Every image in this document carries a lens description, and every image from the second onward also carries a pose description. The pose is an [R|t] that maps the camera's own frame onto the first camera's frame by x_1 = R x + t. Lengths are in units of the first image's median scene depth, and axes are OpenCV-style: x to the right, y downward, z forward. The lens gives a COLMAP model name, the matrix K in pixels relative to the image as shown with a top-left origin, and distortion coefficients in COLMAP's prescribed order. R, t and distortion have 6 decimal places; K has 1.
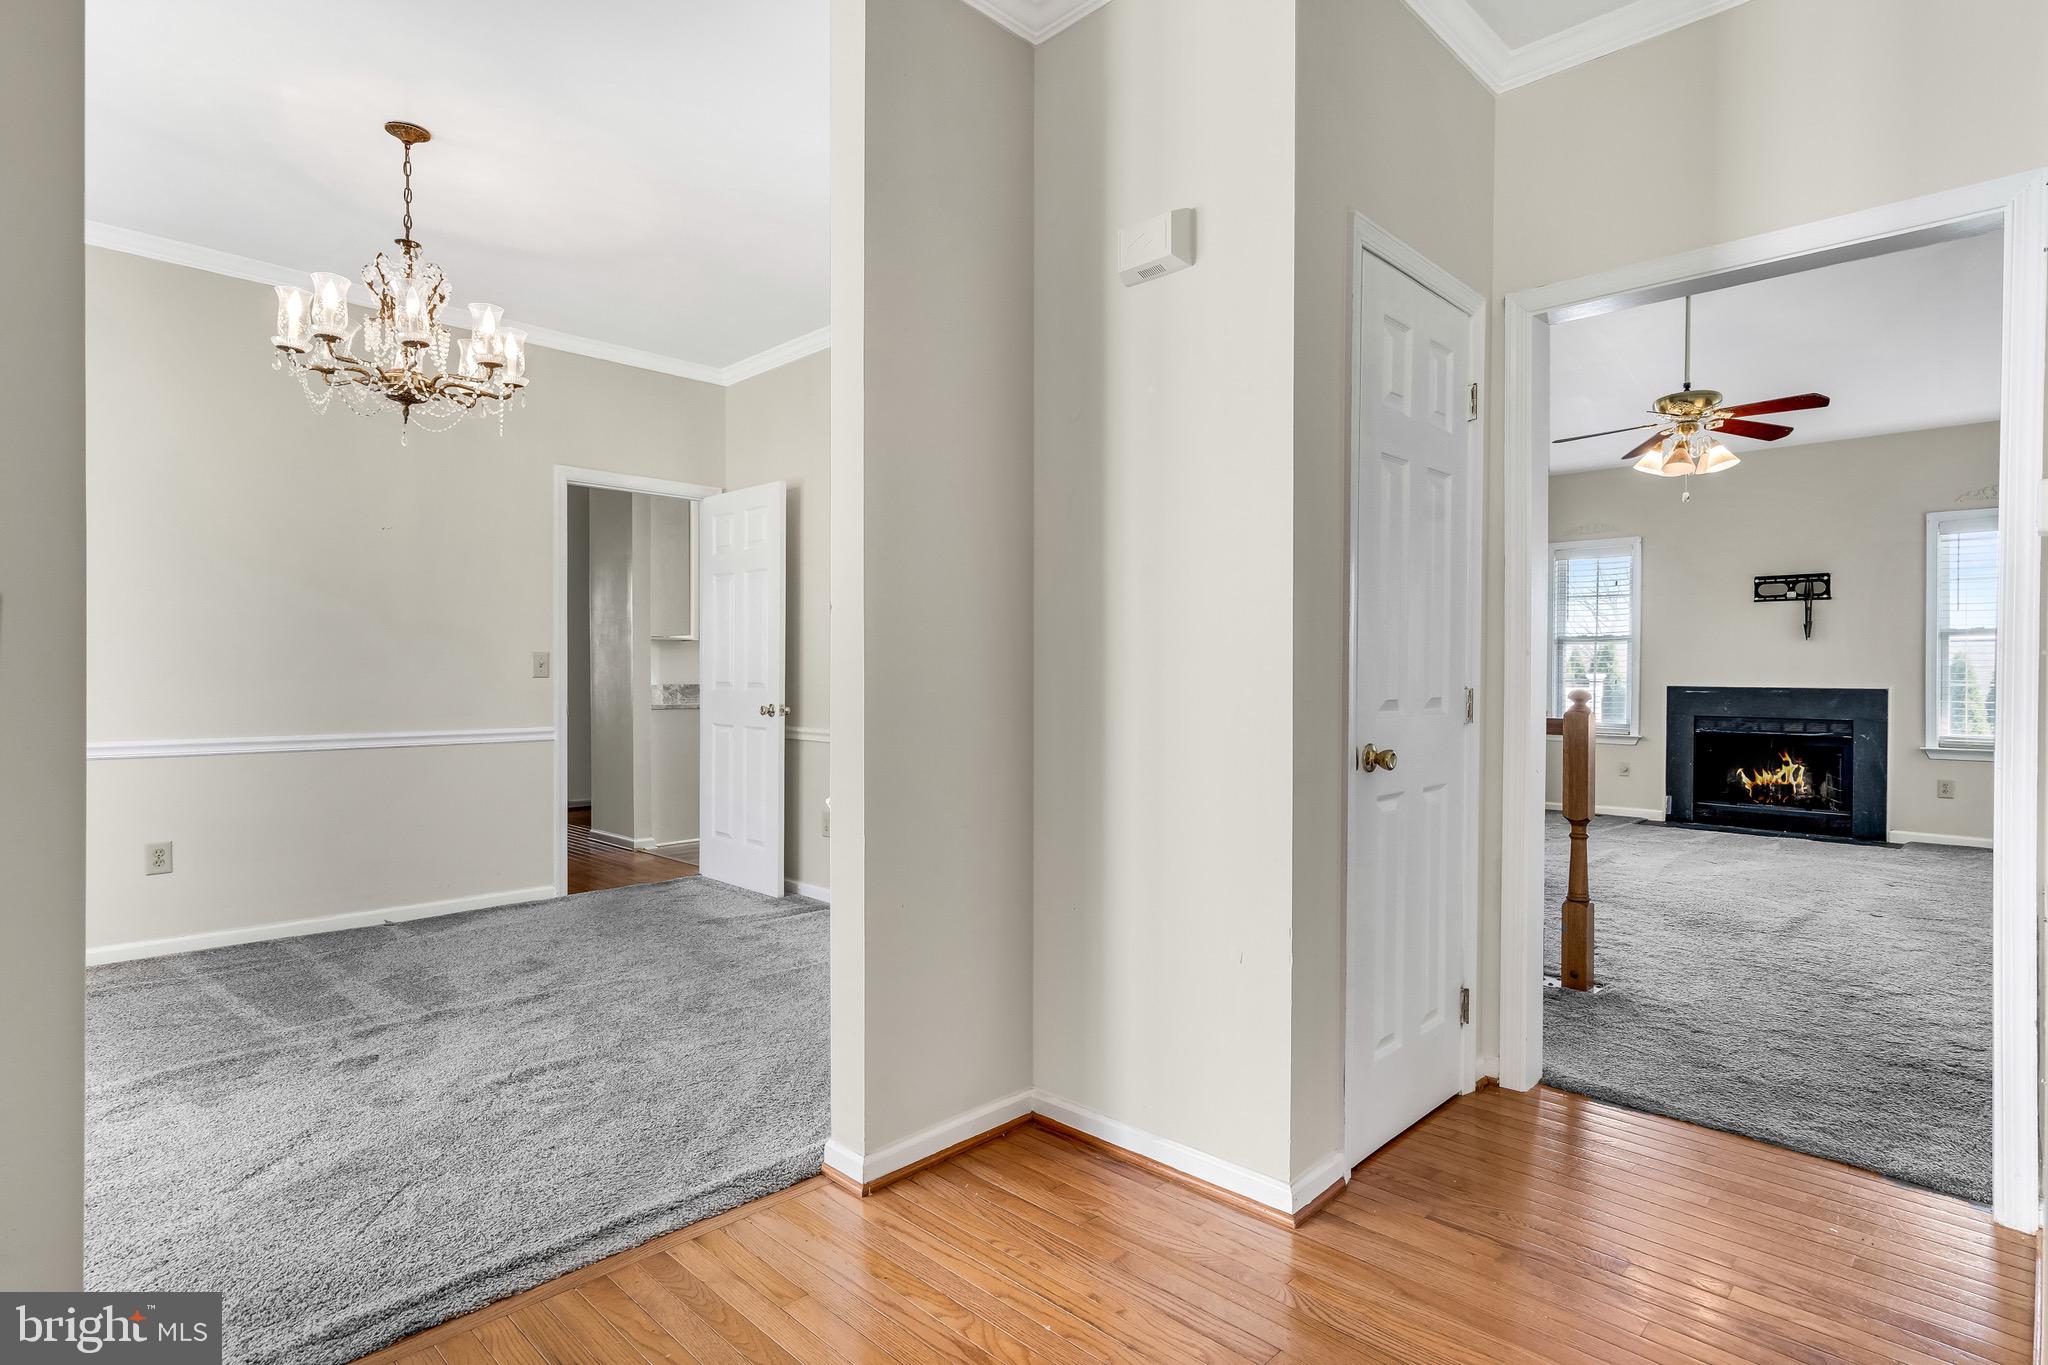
lens RADIAL K [[988.7, 0, 1041.9], [0, 988.7, 678.4], [0, 0, 1]] dist [0.002638, -0.000134]
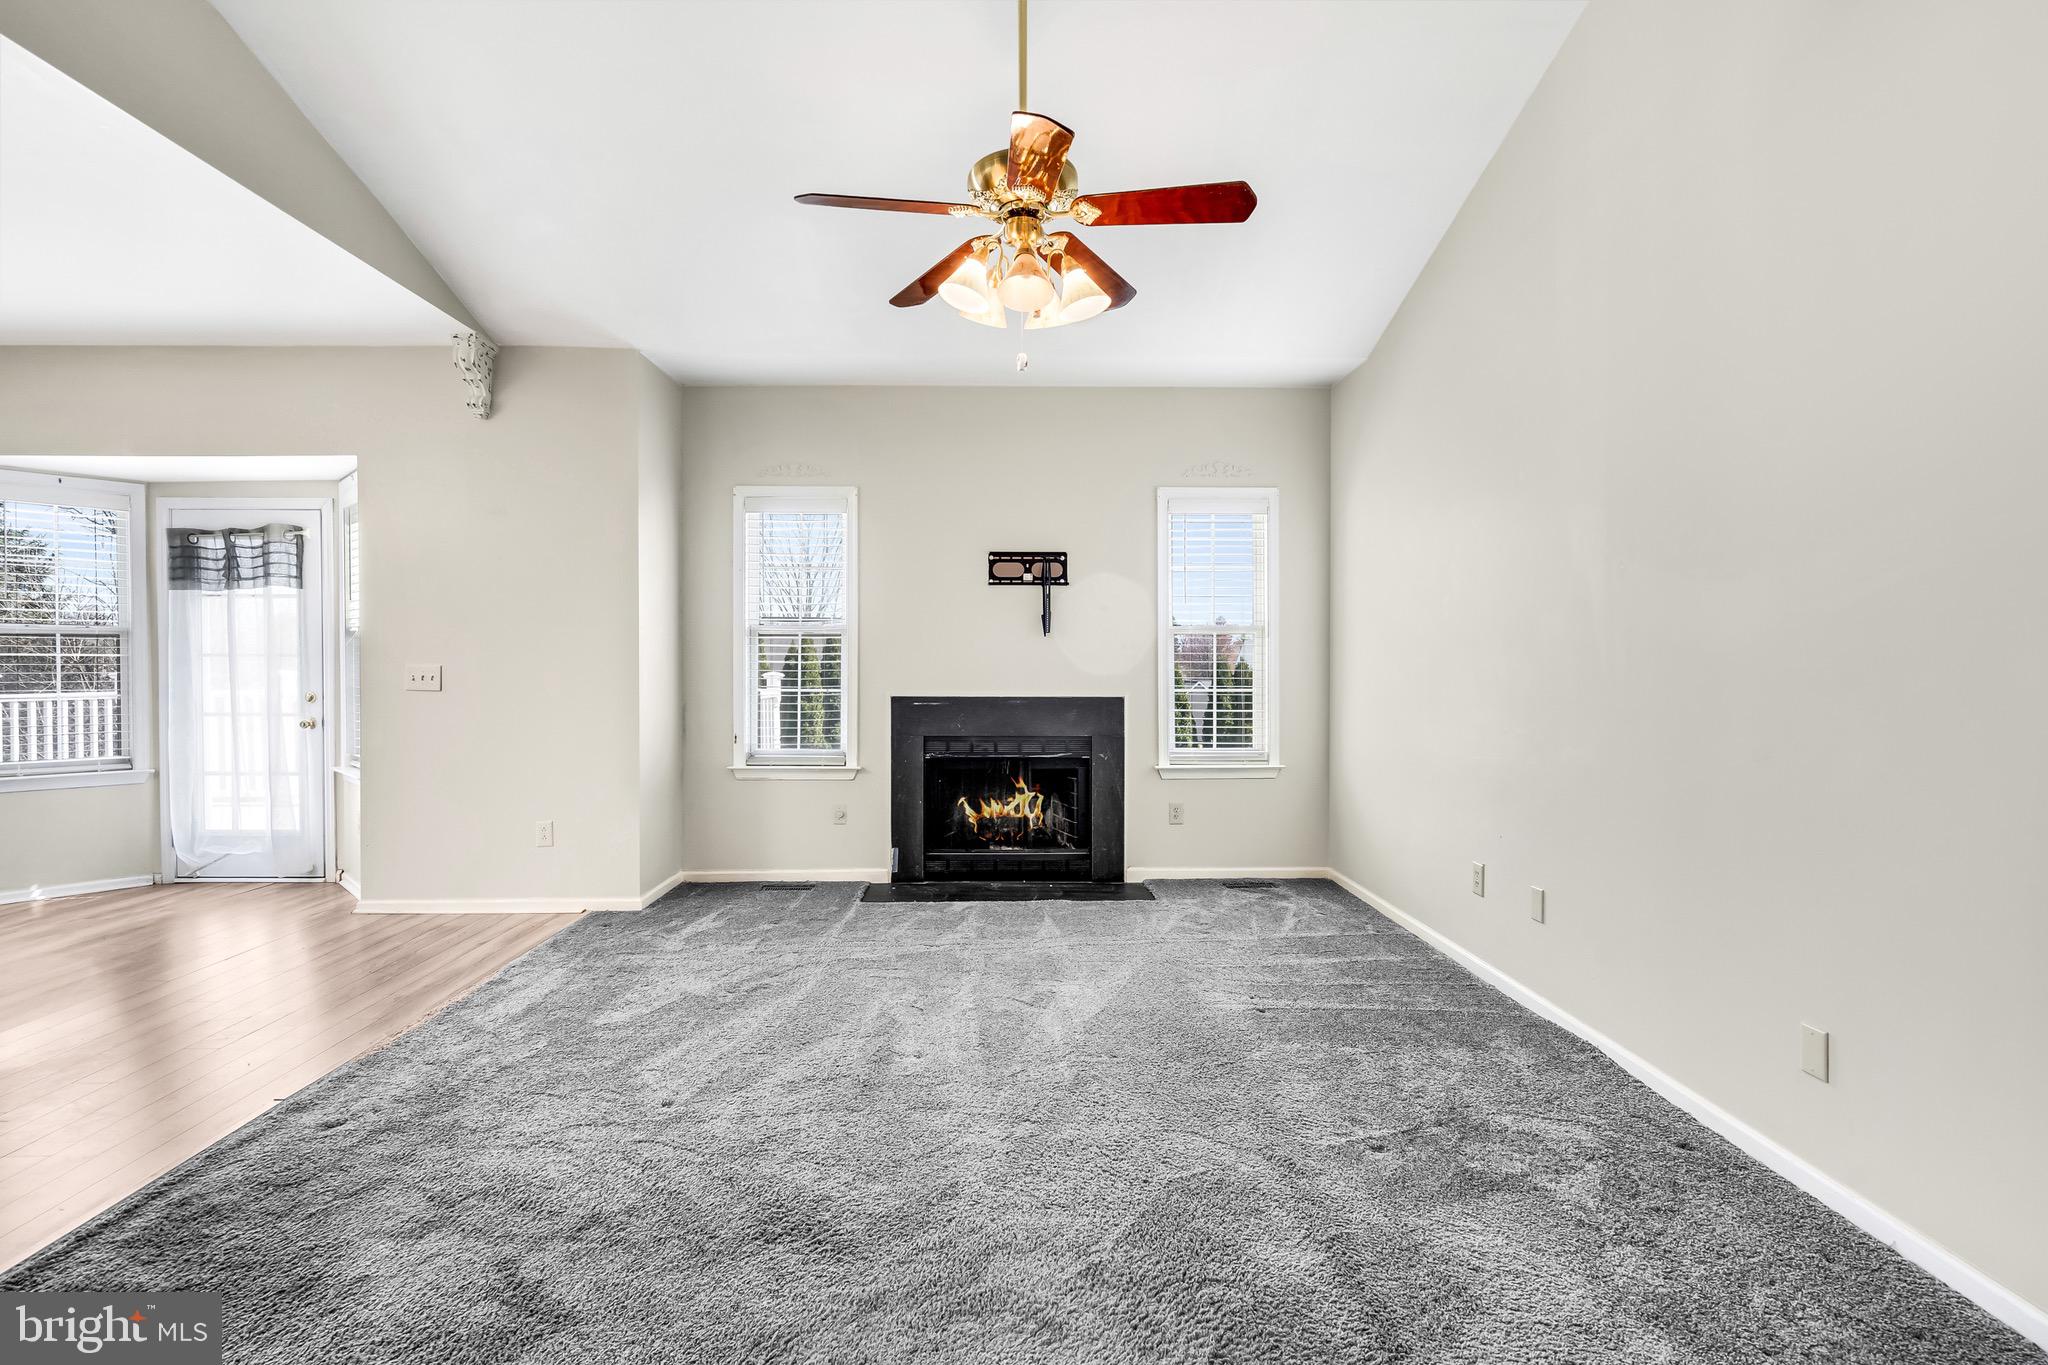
lens RADIAL K [[988.7, 0, 1022.6], [0, 988.7, 678.0], [0, 0, 1]] dist [0.002638, -0.000134]
pose [[0.700754, -0.012790, 0.713289, 0.196242], [0.006901, 0.999914, 0.011149, -0.013944], [-0.713370, -0.002890, 0.700782, 0.455046]]
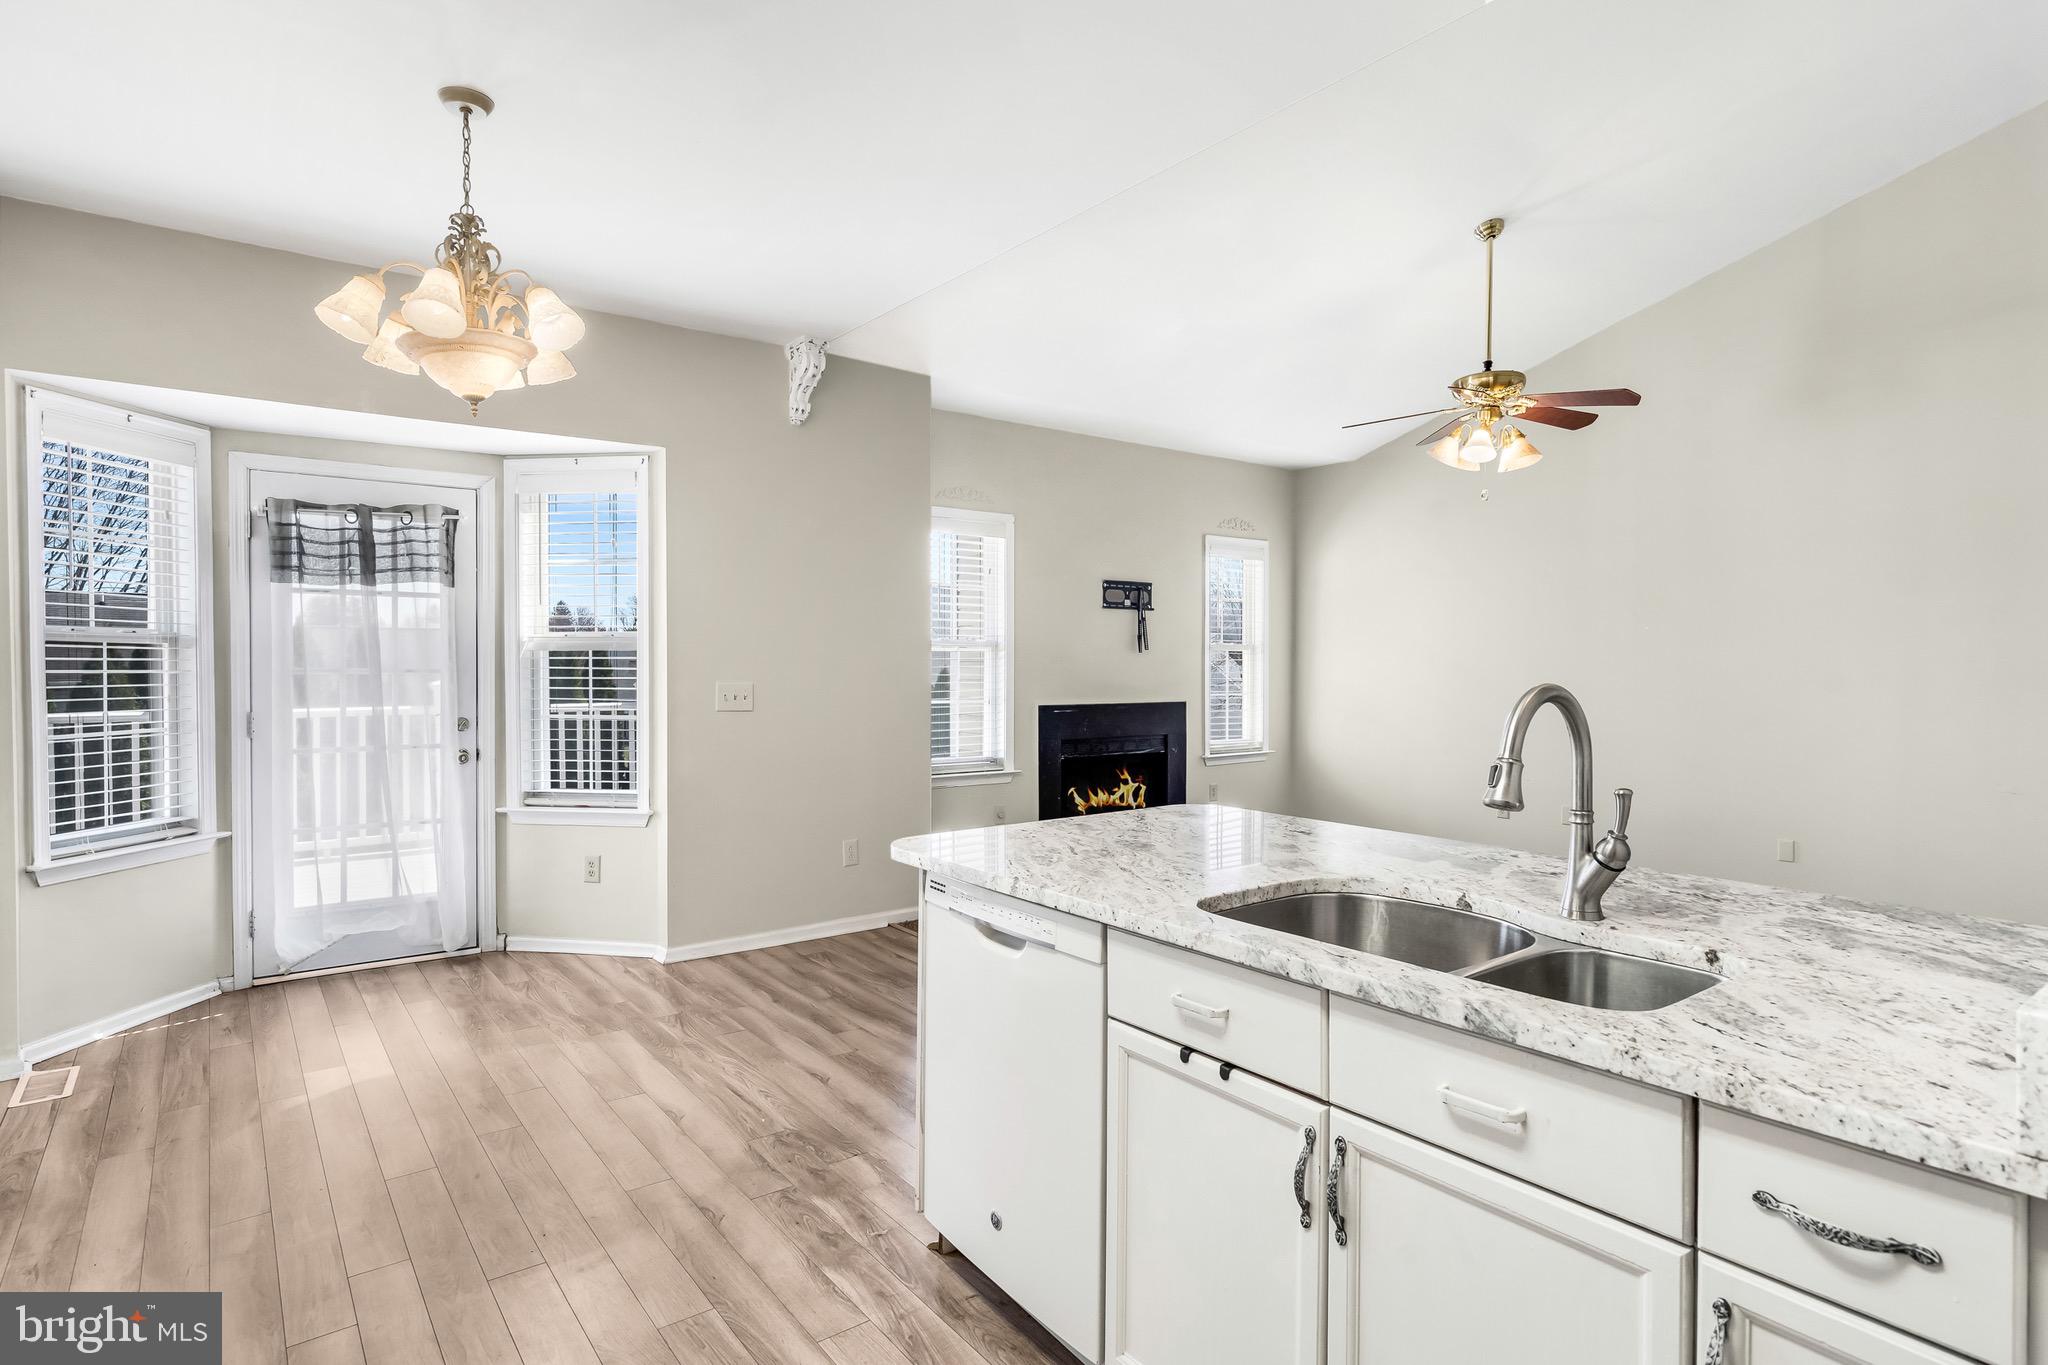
lens RADIAL K [[1077.3, 0, 1017.7], [0, 1077.3, 673.8], [0, 0, 1]] dist [0.032401, 0.000457]
pose [[0.146894, -0.018713, 0.988975, -0.260871], [0.001741, 0.999824, 0.018660, -0.036833], [-0.989151, -0.001019, 0.146900, 0.950463]]
